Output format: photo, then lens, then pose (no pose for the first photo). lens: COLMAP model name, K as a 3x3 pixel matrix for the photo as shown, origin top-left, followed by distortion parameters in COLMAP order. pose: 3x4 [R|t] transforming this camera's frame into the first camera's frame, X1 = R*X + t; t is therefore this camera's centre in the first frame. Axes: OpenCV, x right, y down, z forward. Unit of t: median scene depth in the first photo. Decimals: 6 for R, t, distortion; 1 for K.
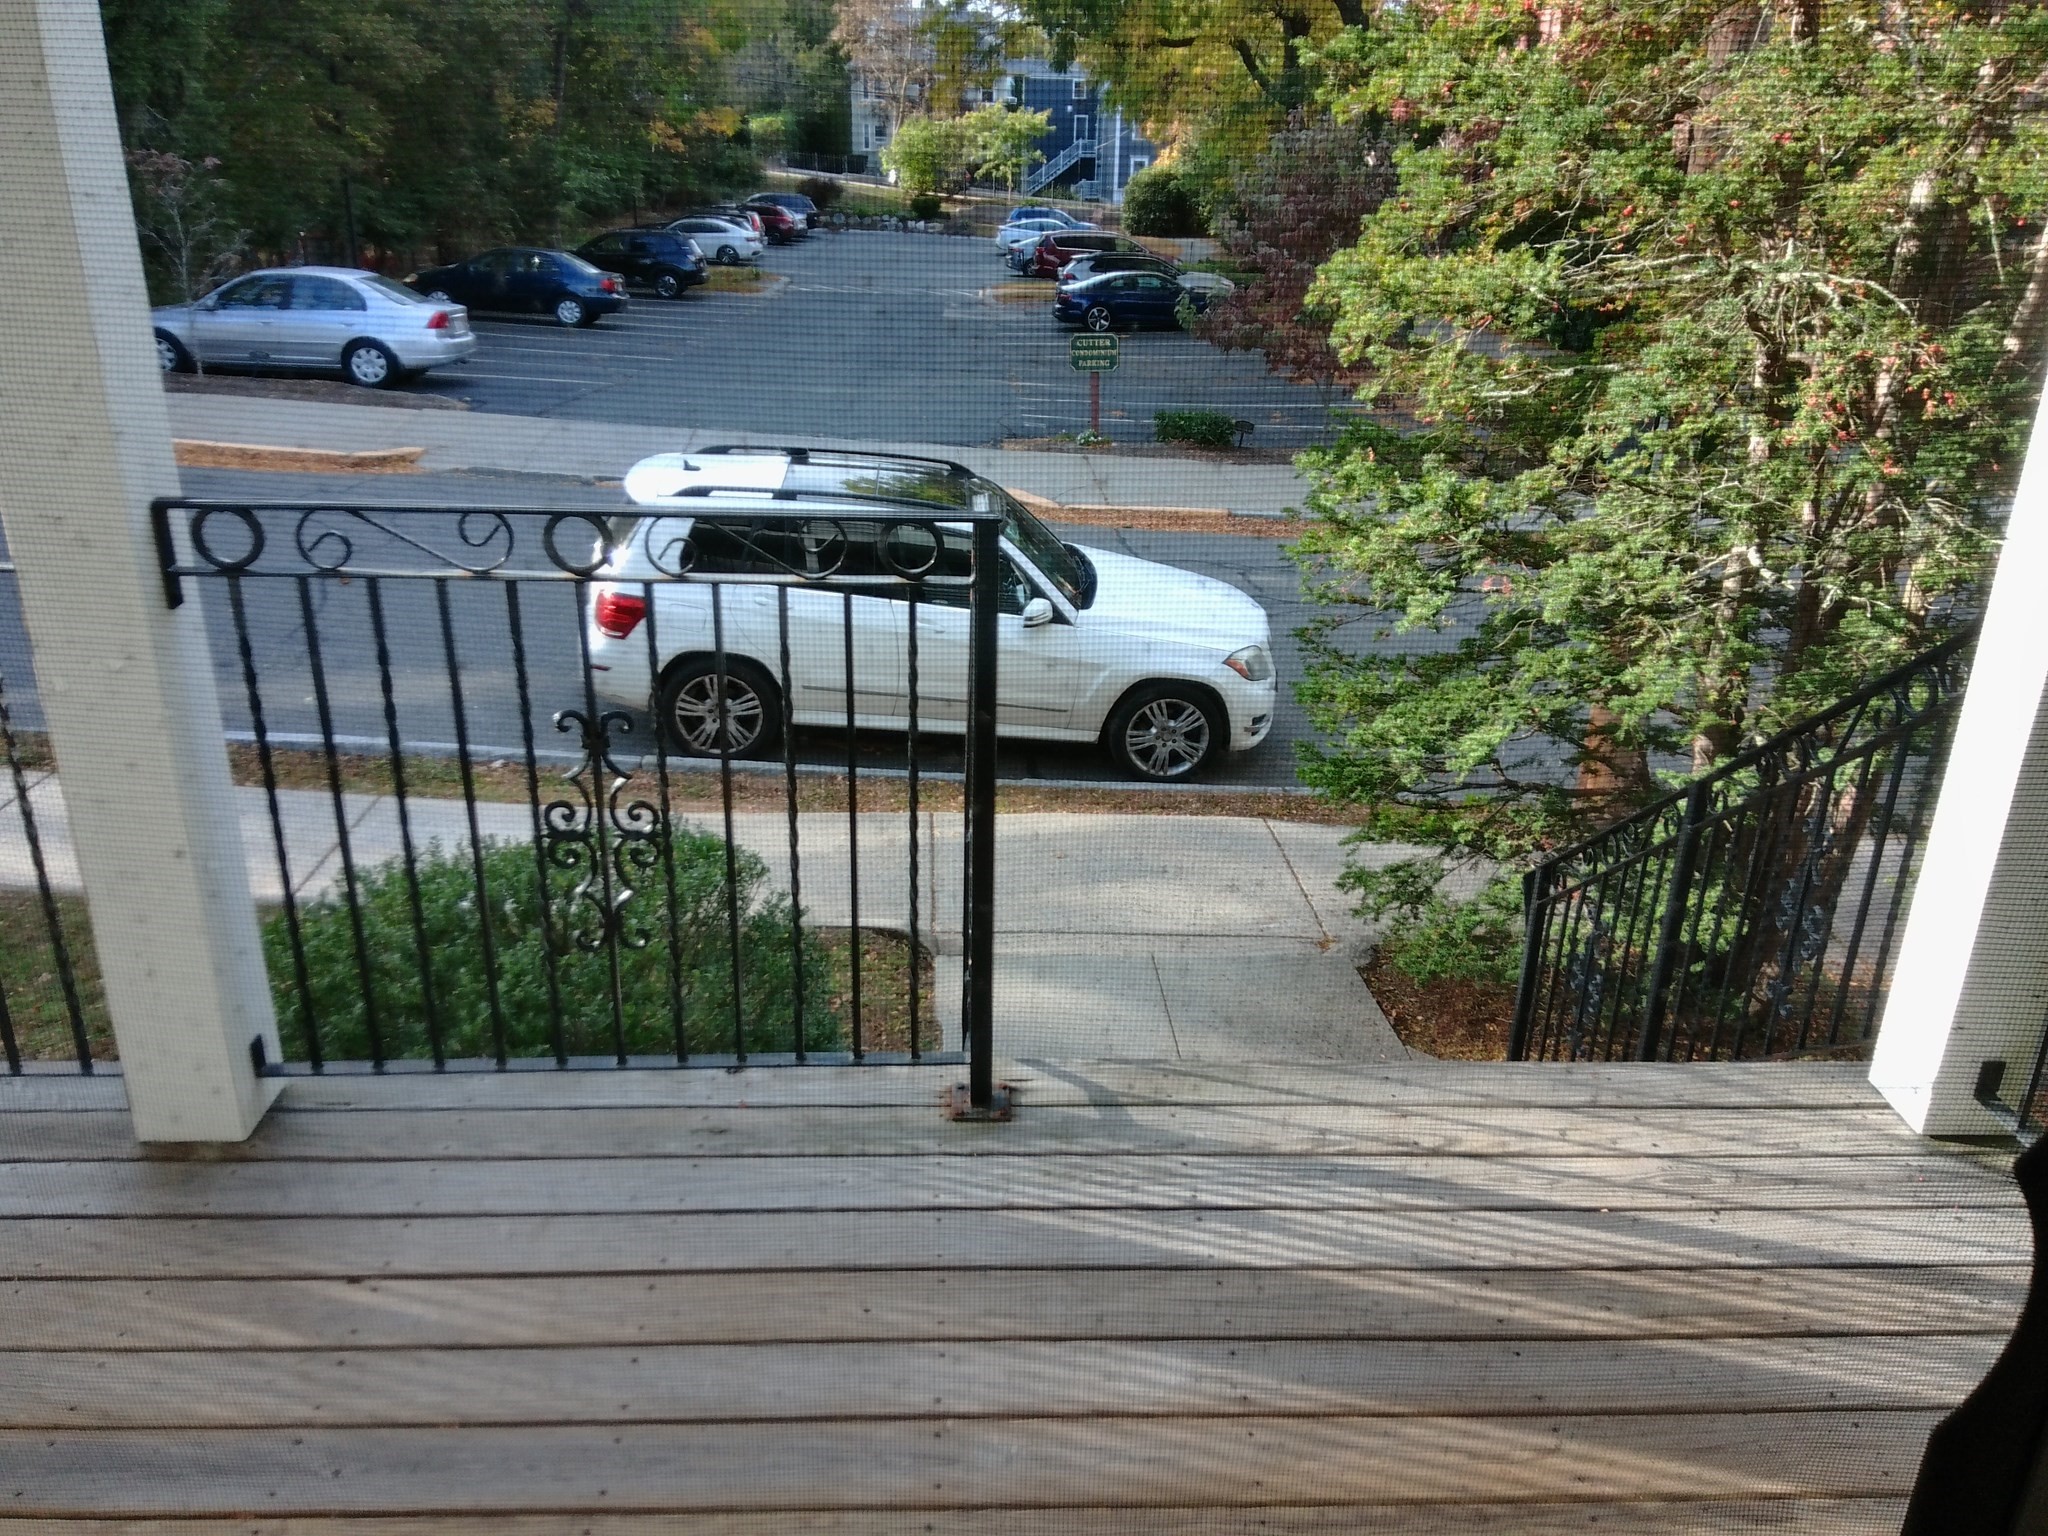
lens RADIAL K [[1564.6, 0, 1014.6], [0, 1564.6, 773.7], [0, 0, 1]] dist [0.084125, -0.109939]
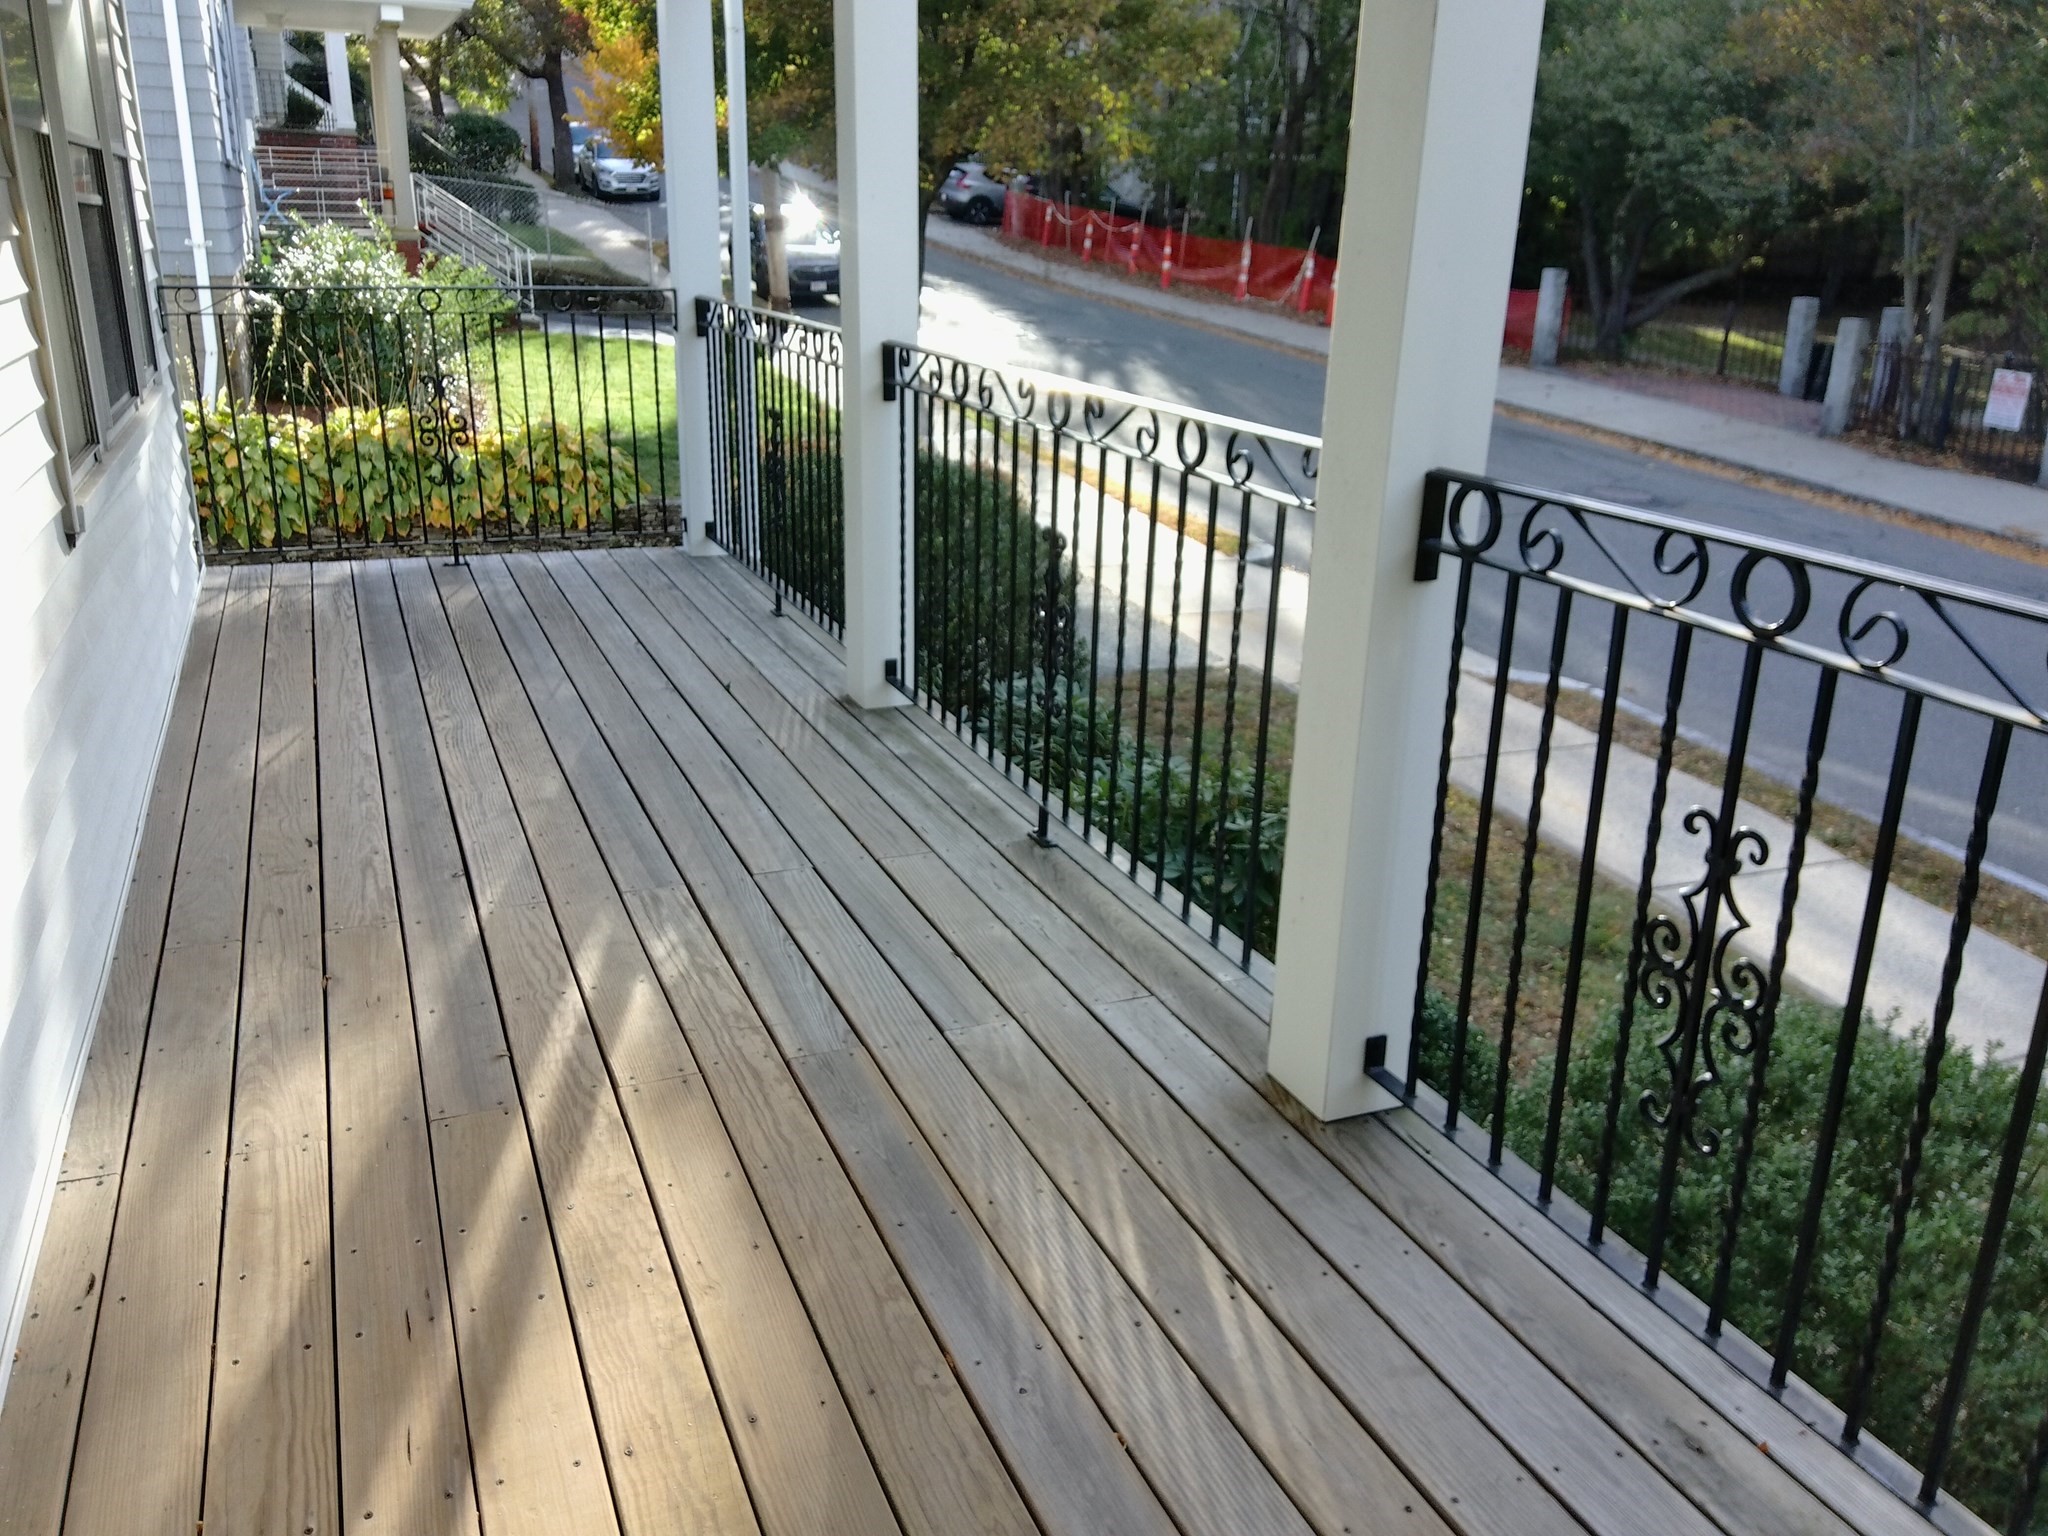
lens RADIAL K [[1564.6, 0, 1014.6], [0, 1564.6, 773.7], [0, 0, 1]] dist [0.084125, -0.109939]
pose [[0.356349, 0.294525, -0.886719, 0.269794], [-0.368572, 0.916373, 0.156255, -0.052669], [0.858586, 0.271139, 0.435102, 0.377863]]
